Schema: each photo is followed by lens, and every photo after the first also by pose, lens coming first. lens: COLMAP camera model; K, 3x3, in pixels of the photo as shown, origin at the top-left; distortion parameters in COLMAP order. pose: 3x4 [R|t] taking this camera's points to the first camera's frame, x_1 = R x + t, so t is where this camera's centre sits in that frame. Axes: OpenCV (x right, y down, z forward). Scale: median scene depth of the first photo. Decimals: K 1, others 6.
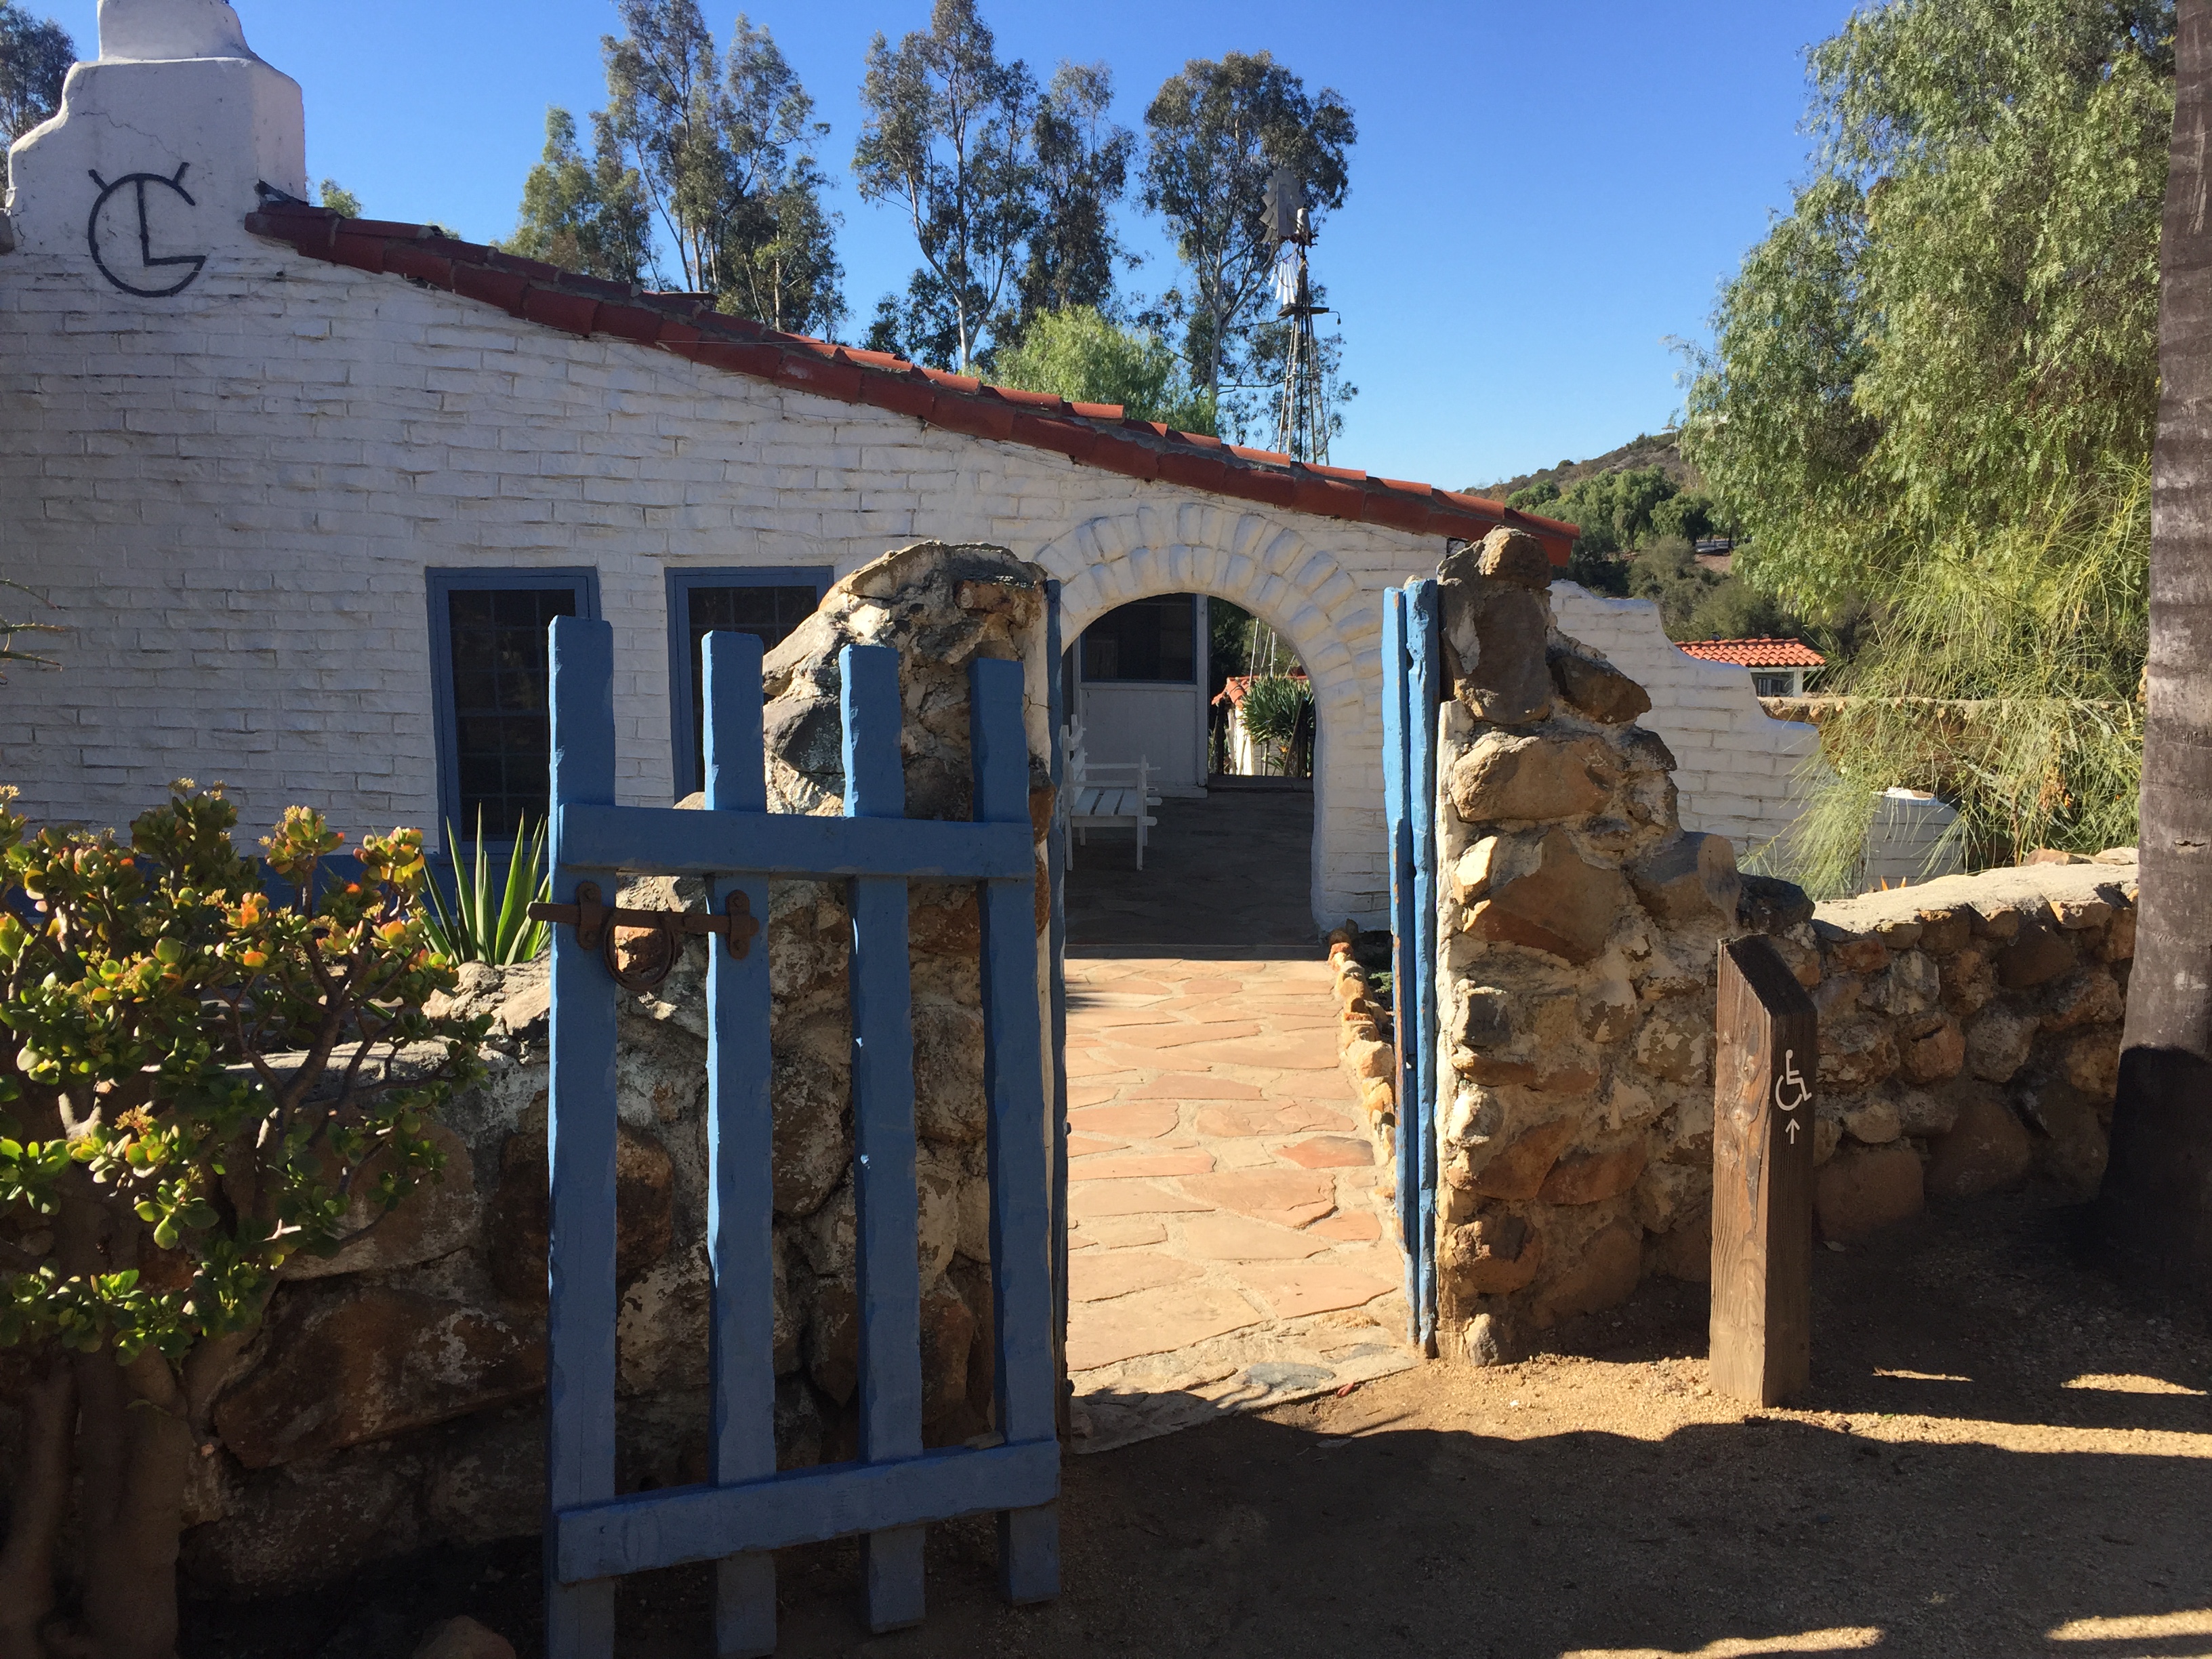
lens RADIAL K [[1890.7, 0, 1098.7], [0, 1890.7, 820.8], [0, 0, 1]] dist [0.058160, -0.071813]
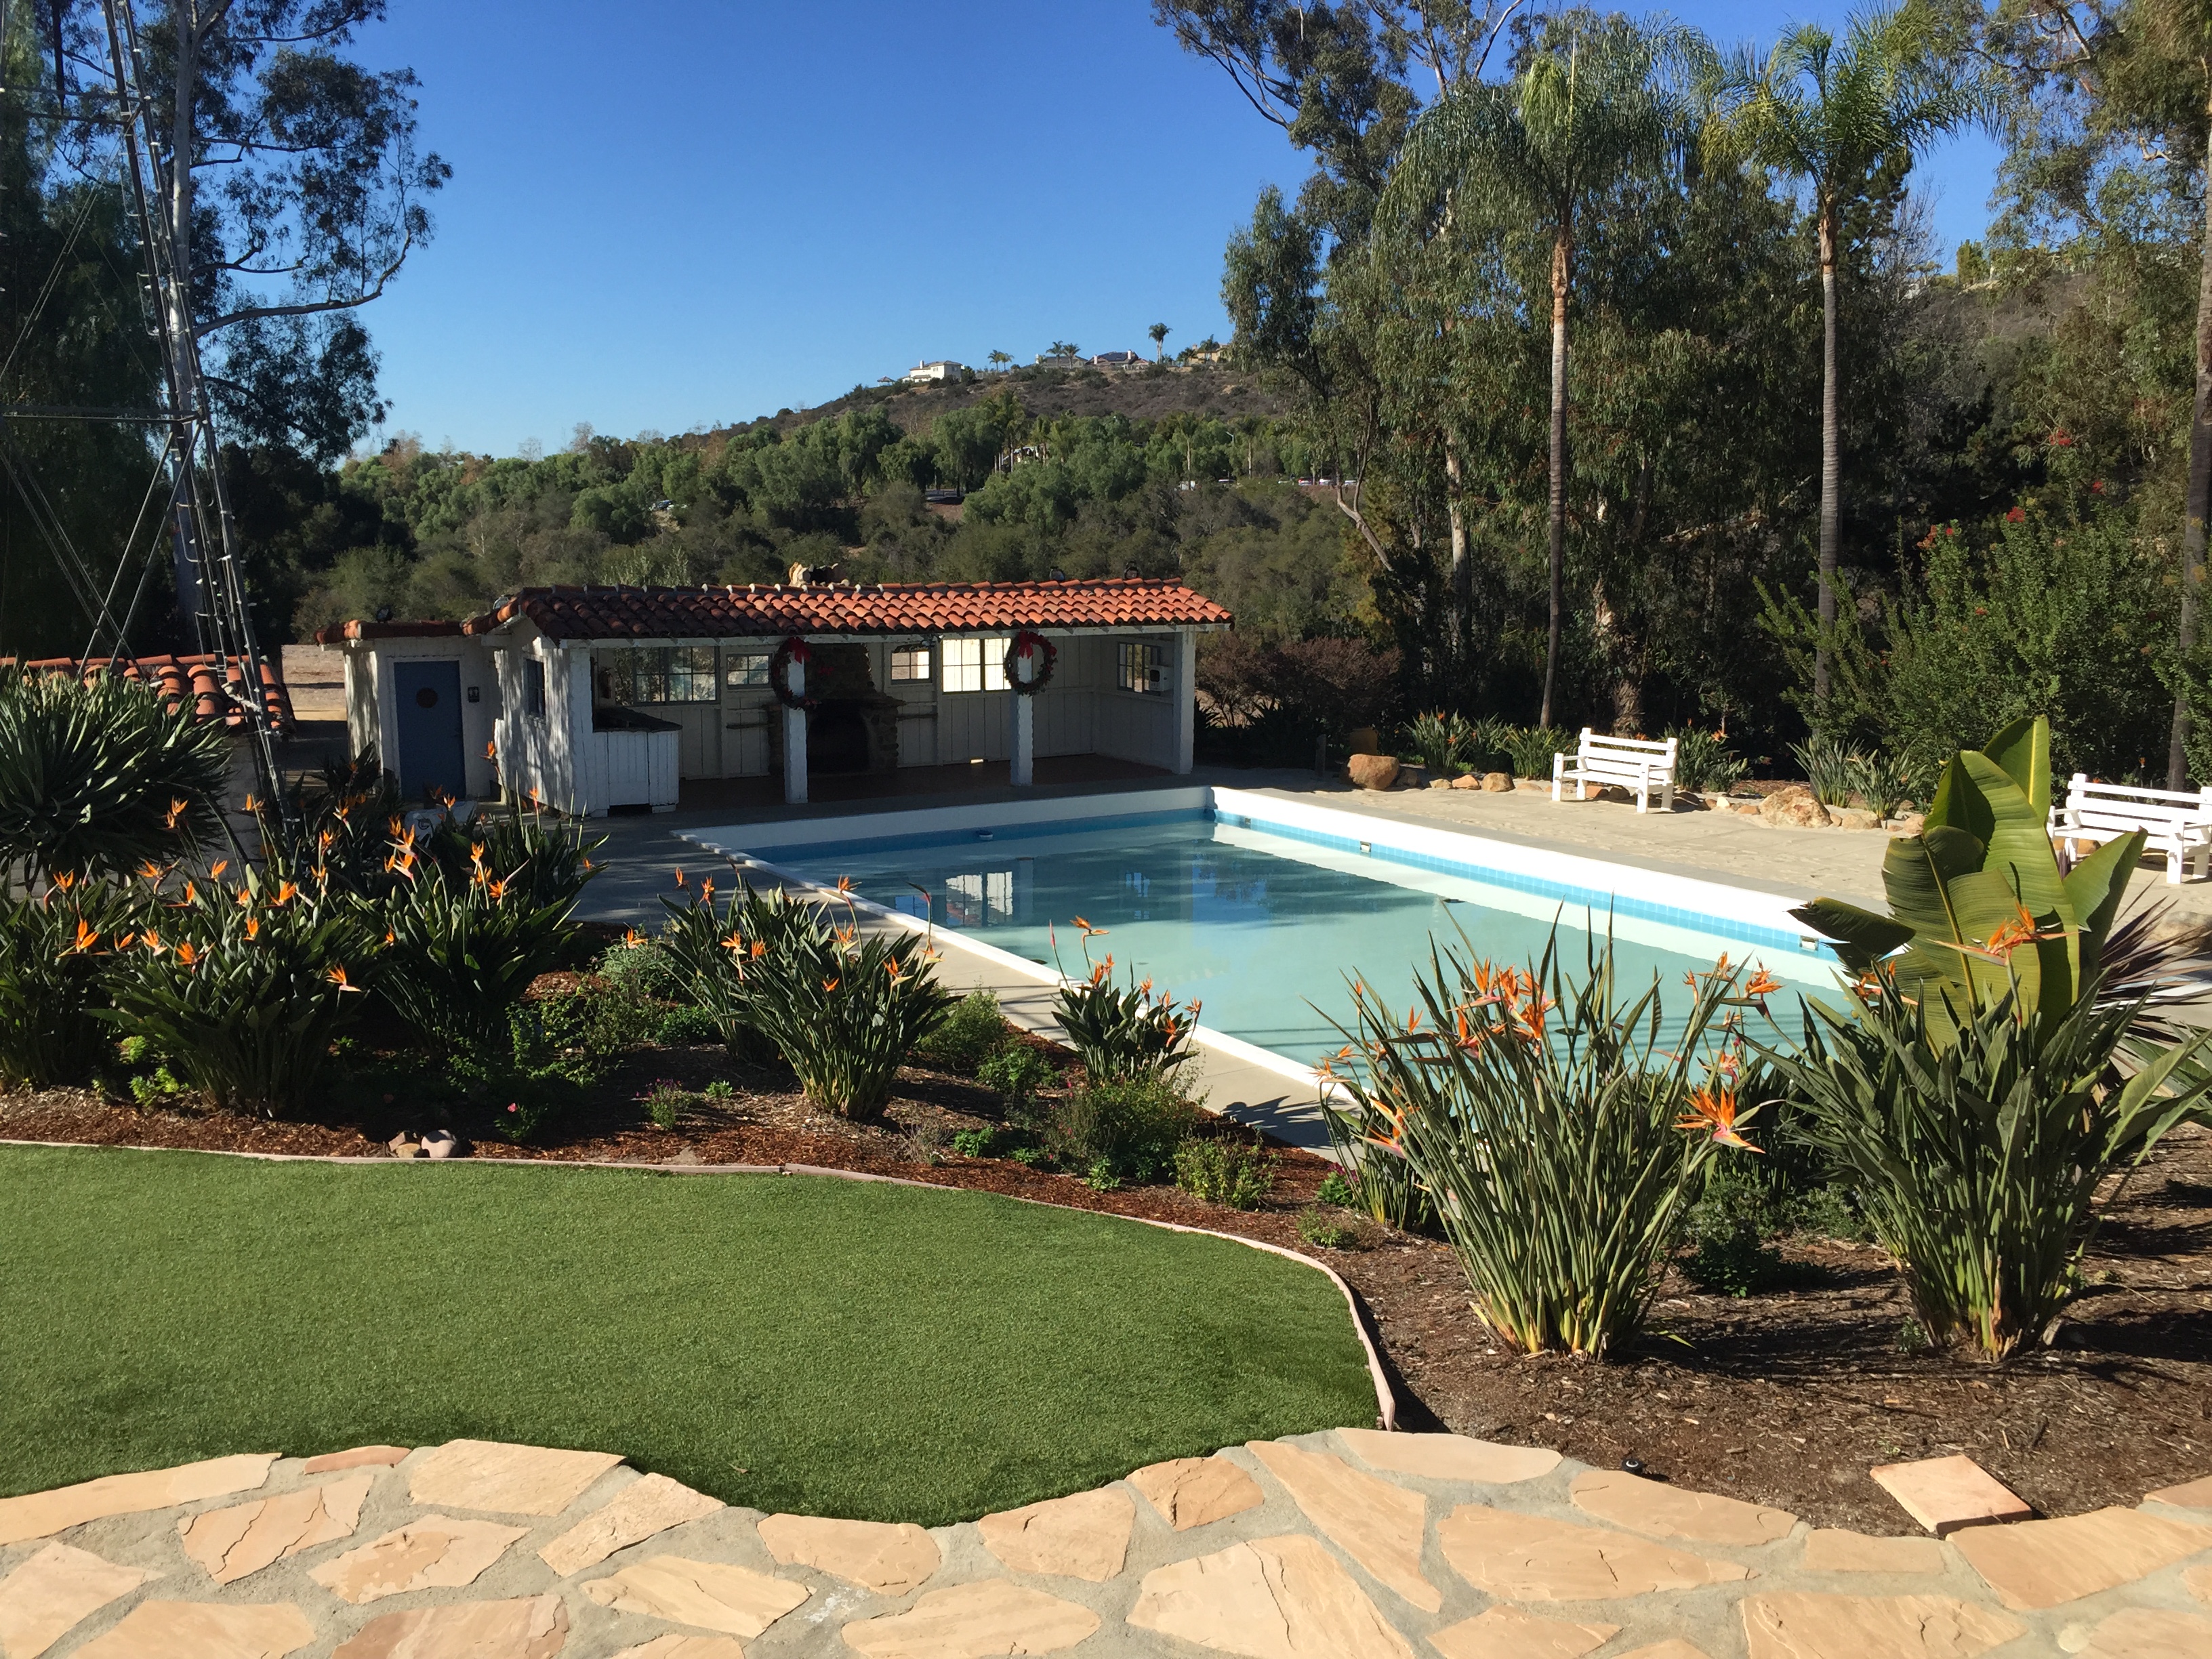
lens RADIAL K [[1890.7, 0, 1104.3], [0, 1890.7, 835.5], [0, 0, 1]] dist [0.058160, -0.071813]
pose [[0.920475, -0.051374, 0.387411, 0.077482], [0.039187, 0.998459, 0.039298, -0.028335], [-0.388832, -0.020991, 0.921069, 0.334316]]
